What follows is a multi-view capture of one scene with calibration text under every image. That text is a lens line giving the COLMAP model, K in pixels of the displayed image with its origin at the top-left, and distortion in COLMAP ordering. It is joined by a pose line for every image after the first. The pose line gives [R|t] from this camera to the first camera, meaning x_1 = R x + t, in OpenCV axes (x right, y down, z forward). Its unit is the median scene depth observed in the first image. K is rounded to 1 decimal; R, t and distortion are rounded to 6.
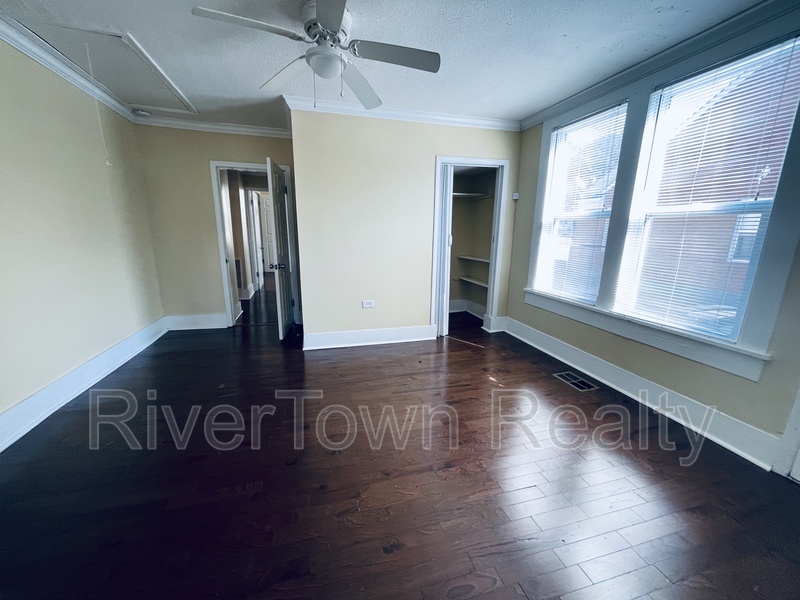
lens RADIAL K [[321.7, 0, 400.0], [0, 321.7, 300.0], [0, 0, 1]] dist [-0.002096, -0.000219]
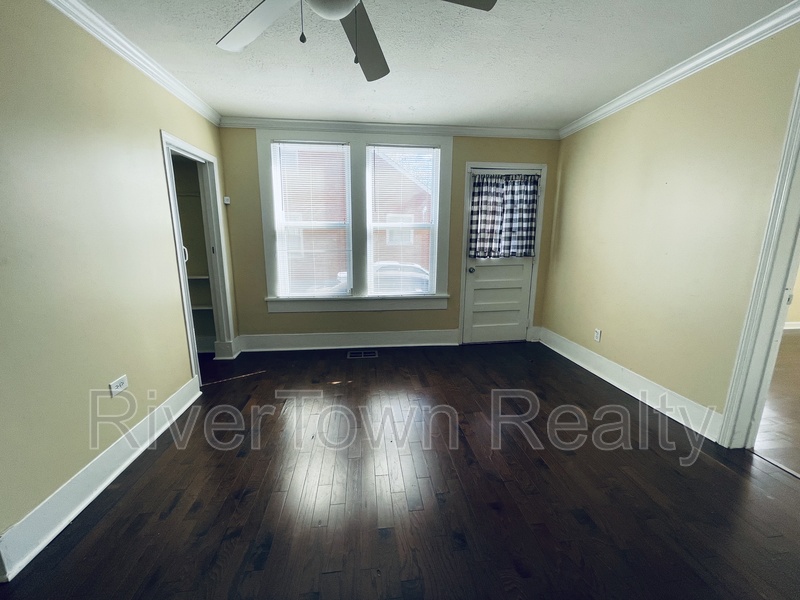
lens RADIAL K [[321.7, 0, 400.0], [0, 321.7, 300.0], [0, 0, 1]] dist [-0.002096, -0.000219]
pose [[0.162911, -0.203331, 0.965462, -0.540522], [0.209752, 0.963304, 0.167483, -0.122314], [-0.964087, 0.175223, 0.199582, 0.472162]]
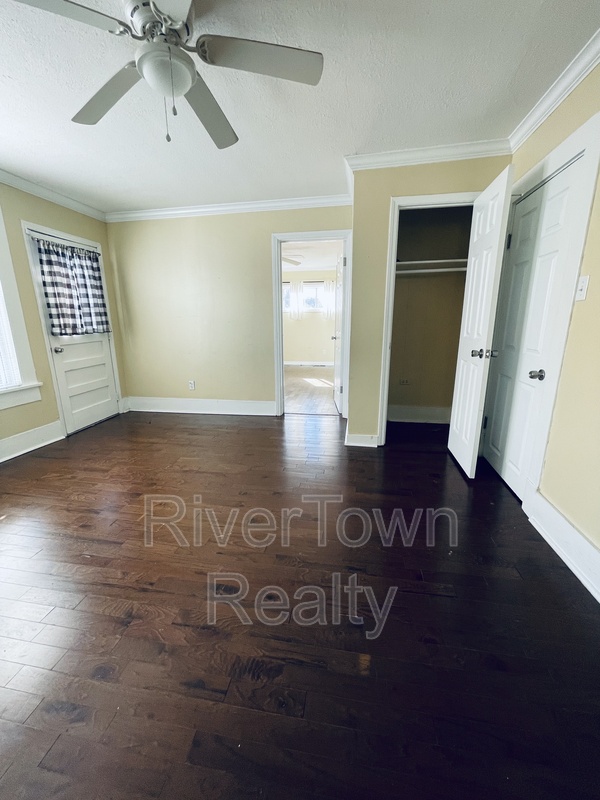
lens RADIAL K [[321.7, 0, 299.0], [0, 321.7, 398.2], [0, 0, 1]] dist [-0.002096, -0.000219]
pose [[-0.901807, -0.107443, 0.418568, -0.493846], [0.087737, 0.902902, 0.420798, -0.202165], [-0.423138, 0.416202, -0.804817, 0.994177]]
